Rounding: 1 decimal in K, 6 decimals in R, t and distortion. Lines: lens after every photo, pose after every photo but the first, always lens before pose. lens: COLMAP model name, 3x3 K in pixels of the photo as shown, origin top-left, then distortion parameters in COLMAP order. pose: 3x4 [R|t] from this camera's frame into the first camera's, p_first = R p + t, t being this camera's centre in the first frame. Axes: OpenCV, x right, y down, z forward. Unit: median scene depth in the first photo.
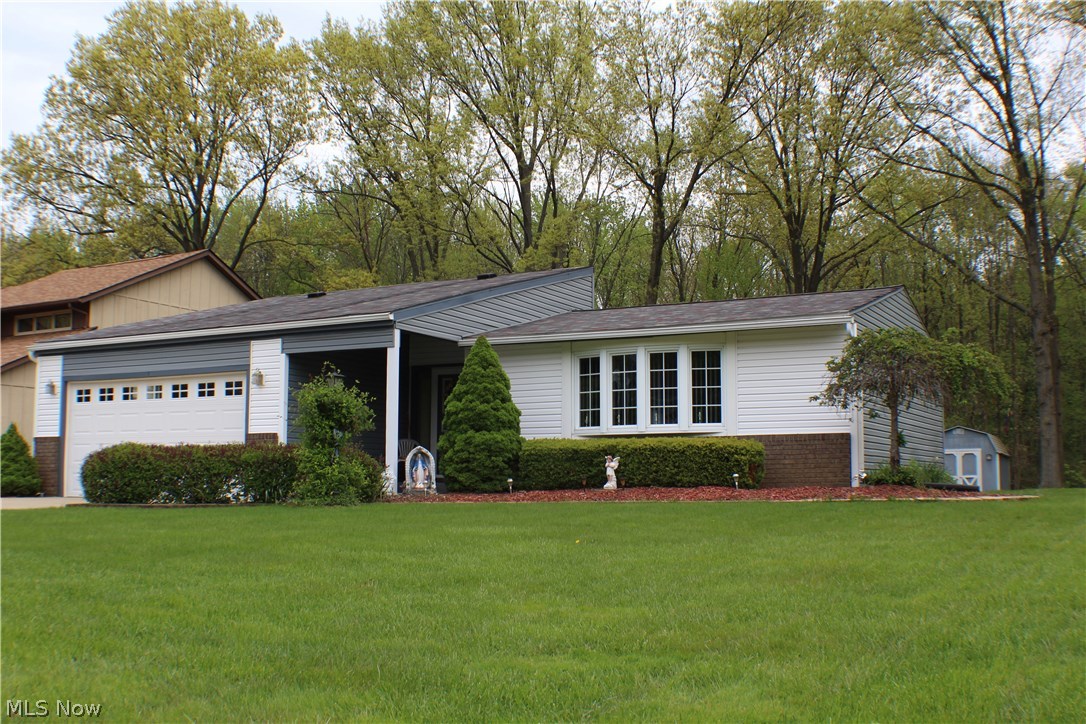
lens RADIAL K [[1188.1, 0, 543.0], [0, 1188.1, 362.0], [0, 0, 1]] dist [-0.181617, 0.008067]
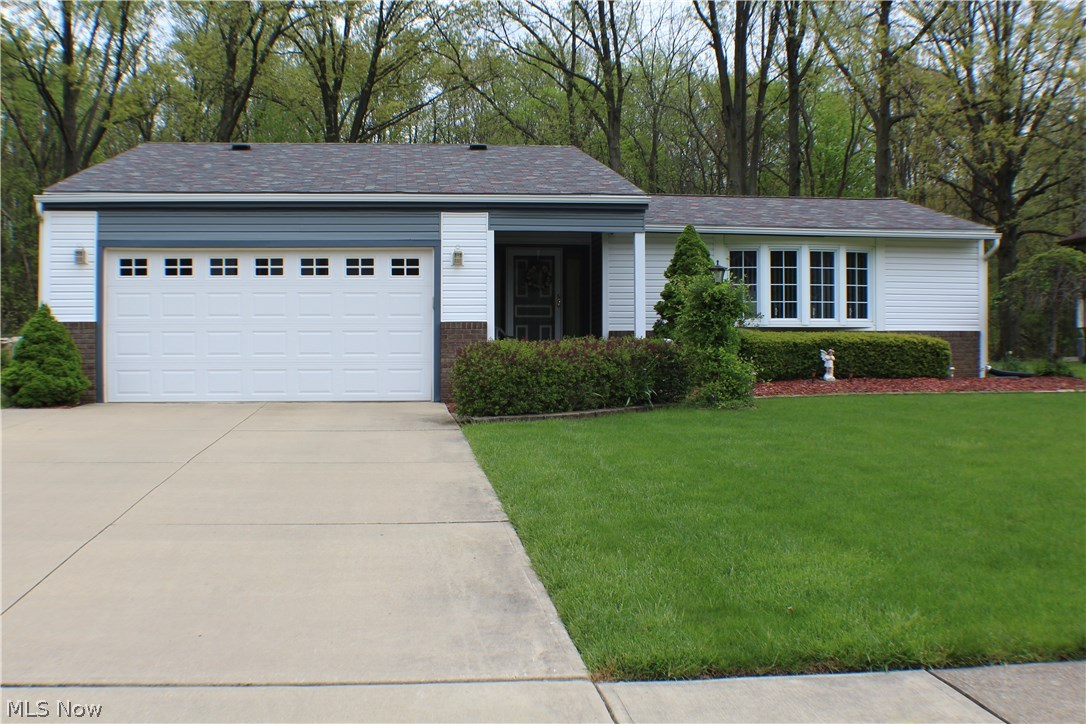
lens RADIAL K [[1234.4, 0, 543.0], [0, 1234.4, 362.0], [0, 0, 1]] dist [-0.176644, 0.054221]
pose [[0.814073, -0.008833, 0.580696, -0.754872], [-0.057795, 0.993689, 0.096138, -0.000180], [-0.577880, -0.111825, 0.808424, 0.249411]]
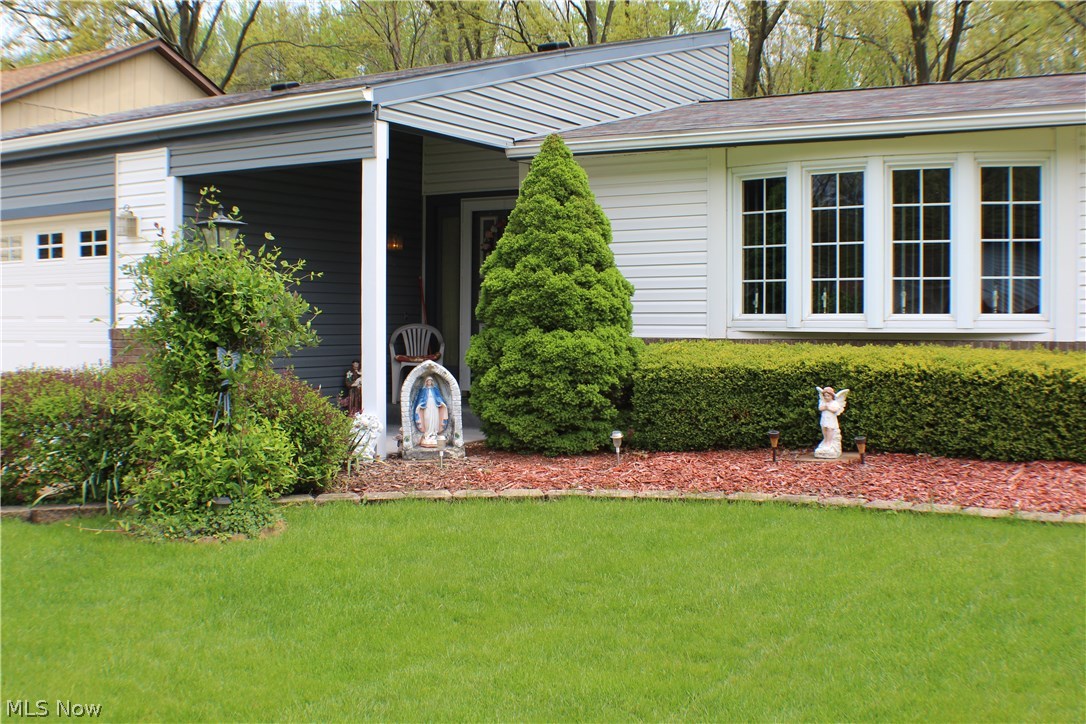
lens RADIAL K [[1234.4, 0, 543.0], [0, 1234.4, 362.0], [0, 0, 1]] dist [-0.176644, 0.054221]
pose [[0.999078, 0.000395, -0.042936, -0.034954], [0.005544, 0.990401, 0.138114, 0.001291], [0.042579, -0.138225, 0.989485, 0.491397]]
